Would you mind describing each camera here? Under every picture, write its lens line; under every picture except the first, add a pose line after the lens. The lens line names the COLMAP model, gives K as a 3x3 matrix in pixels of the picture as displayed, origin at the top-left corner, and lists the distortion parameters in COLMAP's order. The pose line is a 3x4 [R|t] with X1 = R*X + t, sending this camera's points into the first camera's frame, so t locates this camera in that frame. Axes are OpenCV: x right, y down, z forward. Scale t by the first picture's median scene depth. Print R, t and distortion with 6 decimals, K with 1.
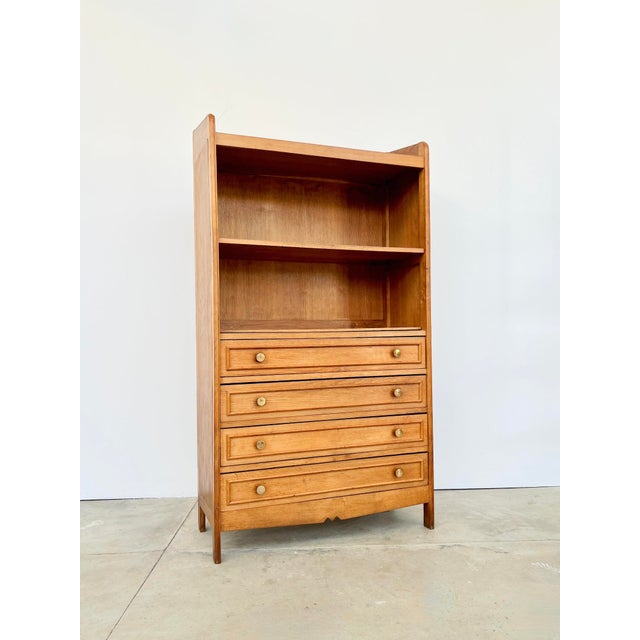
lens RADIAL K [[547.0, 0, 329.2], [0, 547.0, 337.4], [0, 0, 1]] dist [0.063813, -0.061847]
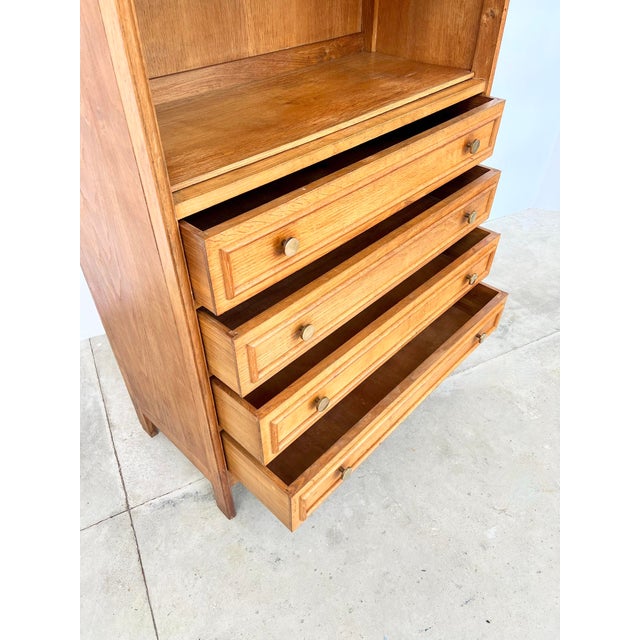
lens RADIAL K [[480.2, 0, 314.8], [0, 480.2, 325.4], [0, 0, 1]] dist [0.061699, -0.080012]
pose [[0.909718, -0.260319, 0.323493, -0.213561], [-0.009639, 0.765625, 0.643215, -0.143267], [-0.415115, -0.588262, 0.693993, 0.600590]]
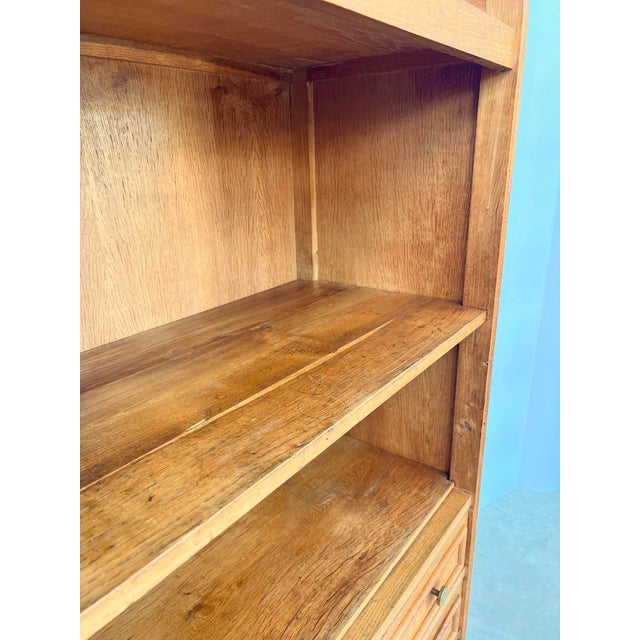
lens RADIAL K [[480.2, 0, 320.7], [0, 480.2, 319.2], [0, 0, 1]] dist [0.061699, -0.080012]
pose [[0.855877, -0.171299, 0.487987, -0.084529], [0.009340, 0.948520, 0.316580, -0.268241], [-0.517095, -0.266396, 0.813416, 0.816934]]
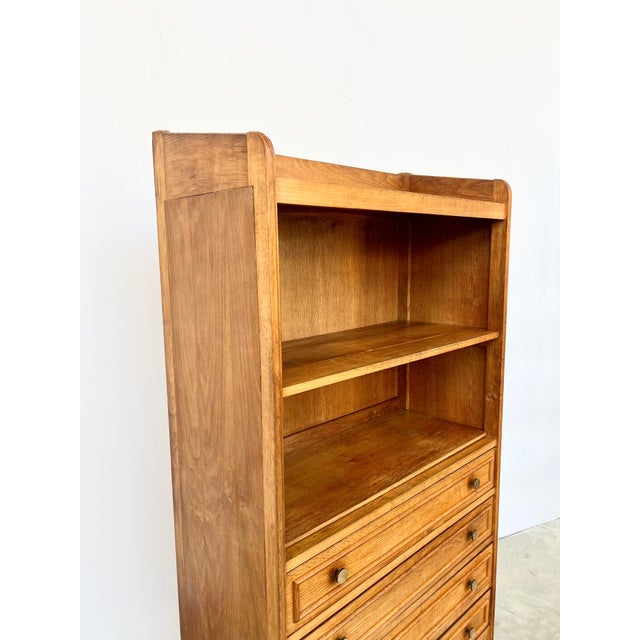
lens RADIAL K [[480.2, 0, 321.9], [0, 480.2, 323.2], [0, 0, 1]] dist [0.061699, -0.080012]
pose [[0.925216, -0.052332, 0.375816, -0.293099], [-0.000522, 0.990267, 0.139180, -0.269795], [-0.379442, -0.128968, 0.916183, 0.520192]]
